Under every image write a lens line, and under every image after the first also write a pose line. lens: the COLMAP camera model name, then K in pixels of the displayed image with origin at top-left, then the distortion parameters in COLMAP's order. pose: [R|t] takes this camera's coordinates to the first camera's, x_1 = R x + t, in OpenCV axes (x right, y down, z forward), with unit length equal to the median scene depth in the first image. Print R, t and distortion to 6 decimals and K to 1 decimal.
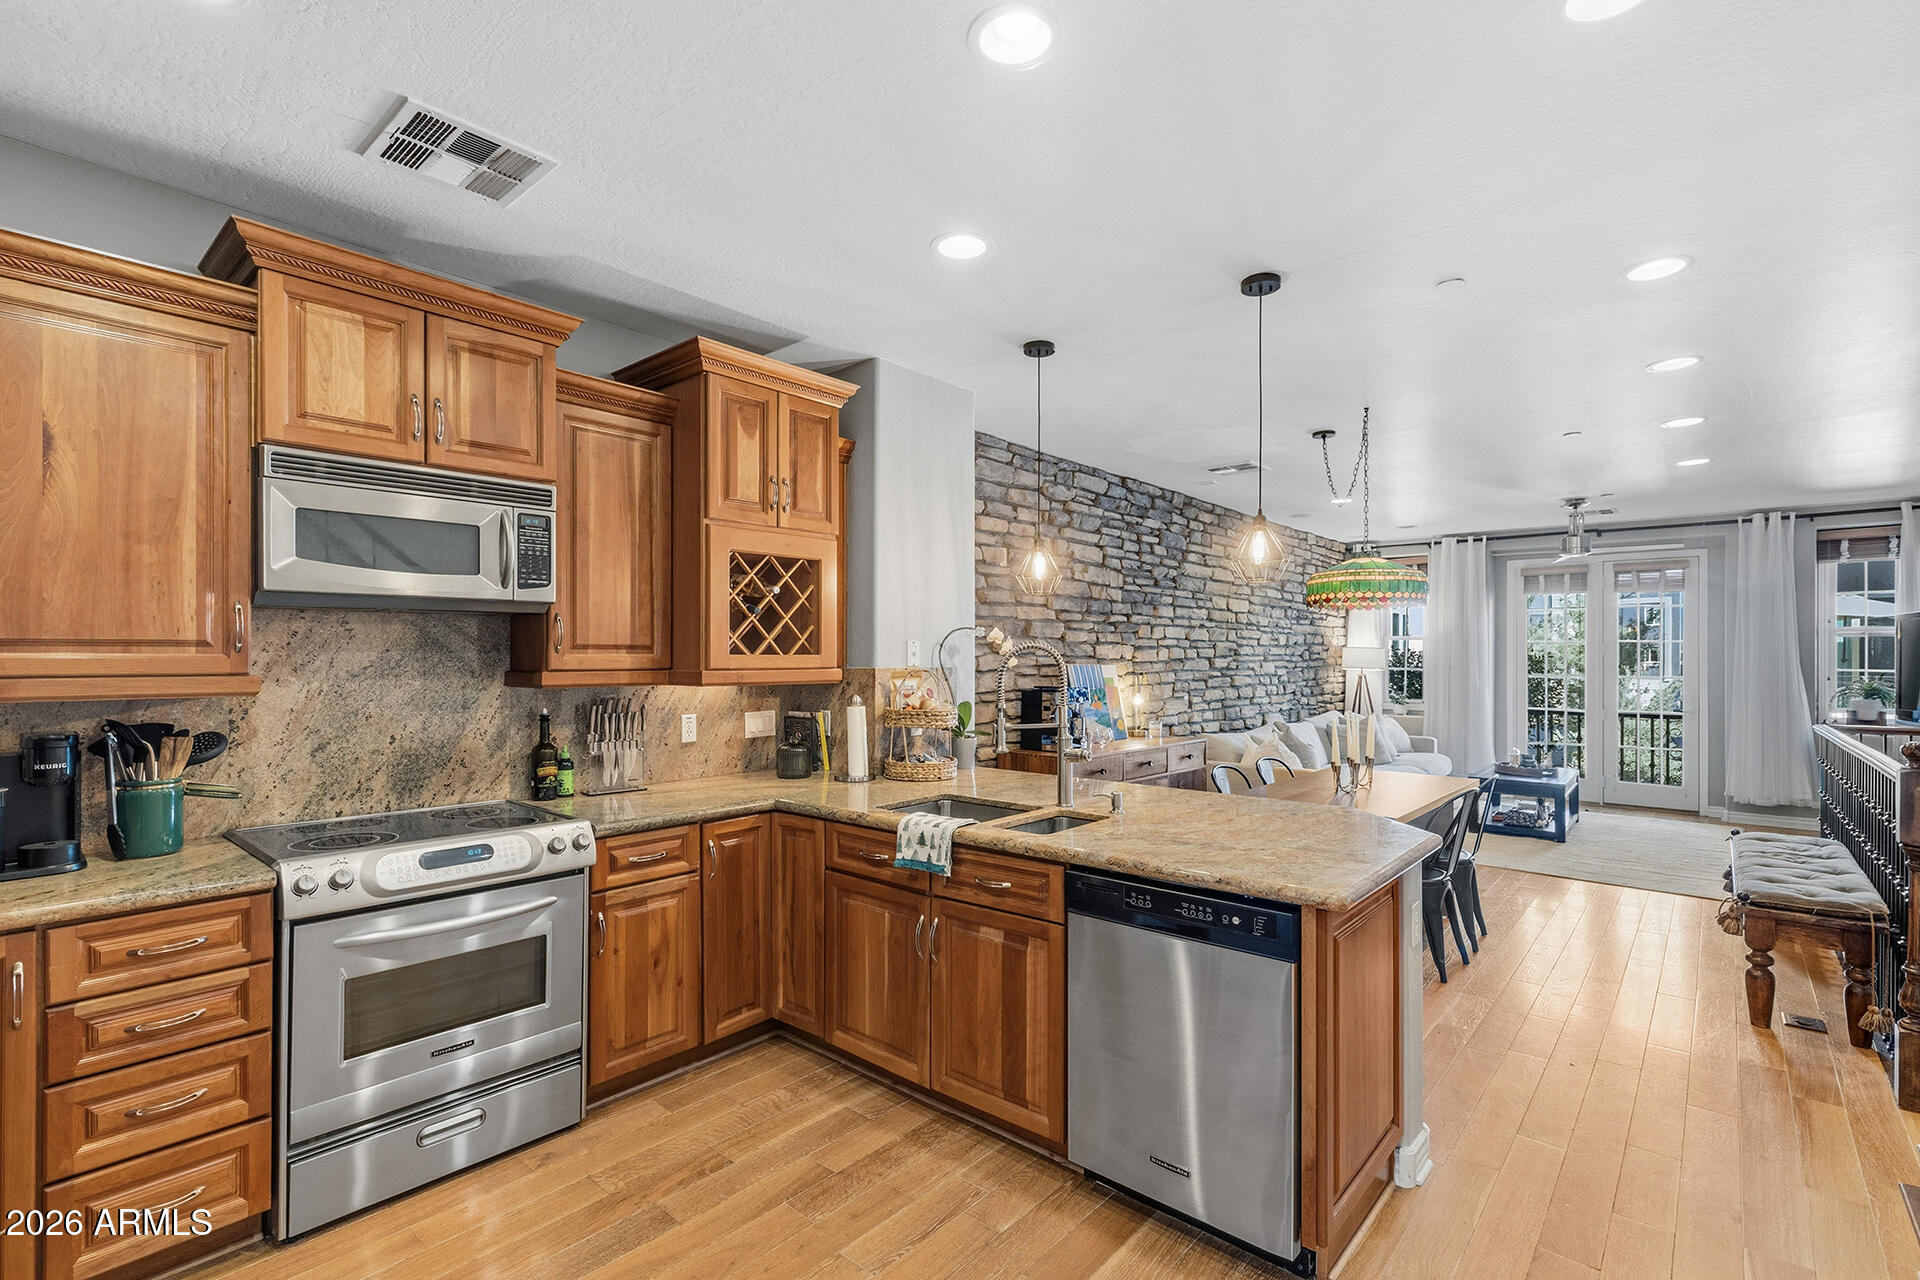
lens RADIAL K [[874.0, 0, 954.4], [0, 874.0, 650.6], [0, 0, 1]] dist [0.001881, 0.000085]
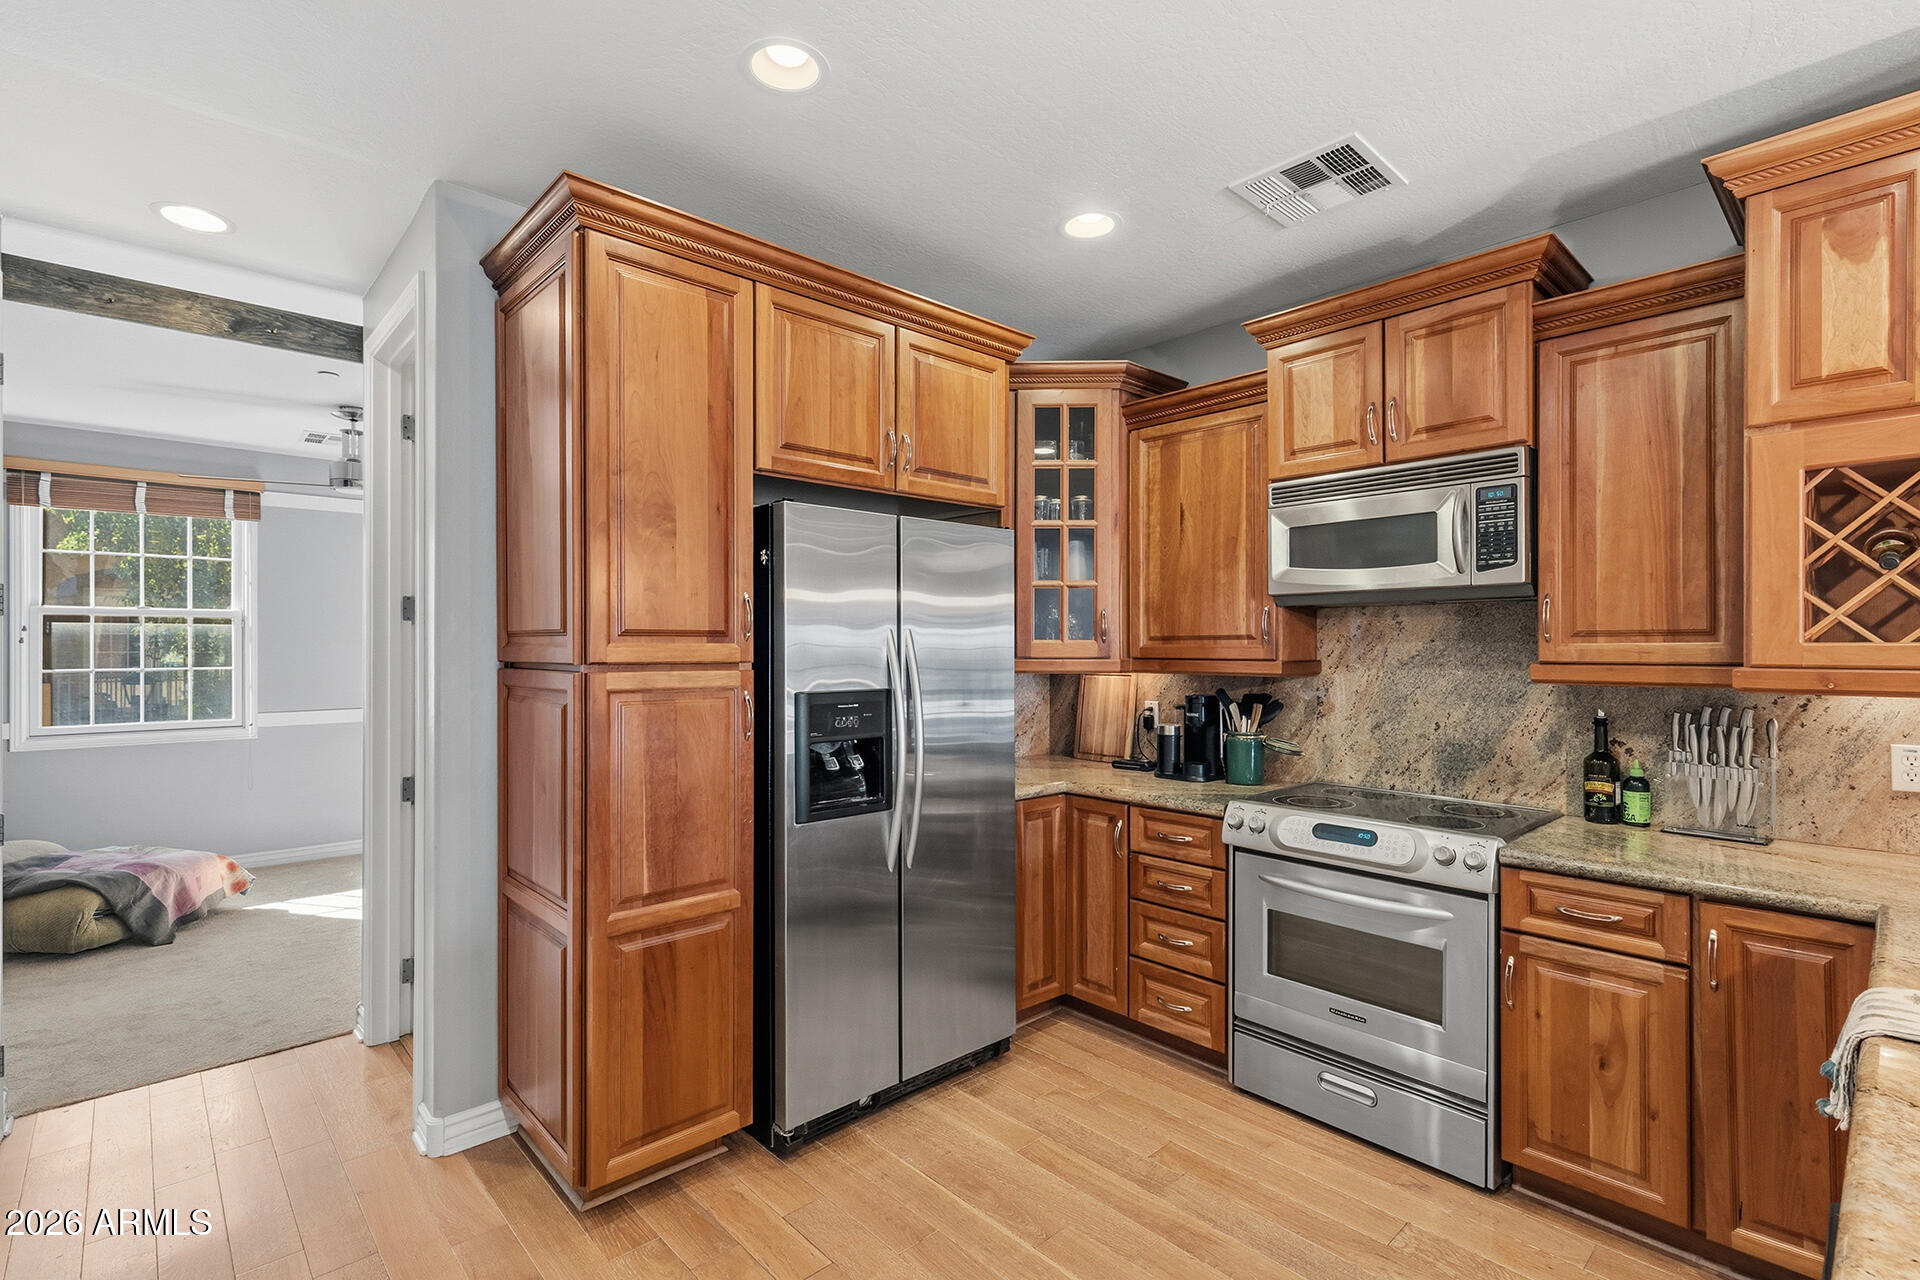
lens RADIAL K [[874.0, 0, 954.4], [0, 874.0, 644.5], [0, 0, 1]] dist [0.001881, 0.000085]
pose [[-0.108407, -0.004022, -0.994098, 0.465228], [0.007178, 0.999963, -0.004829, 0.005326], [0.994081, -0.007659, -0.108374, 0.558552]]
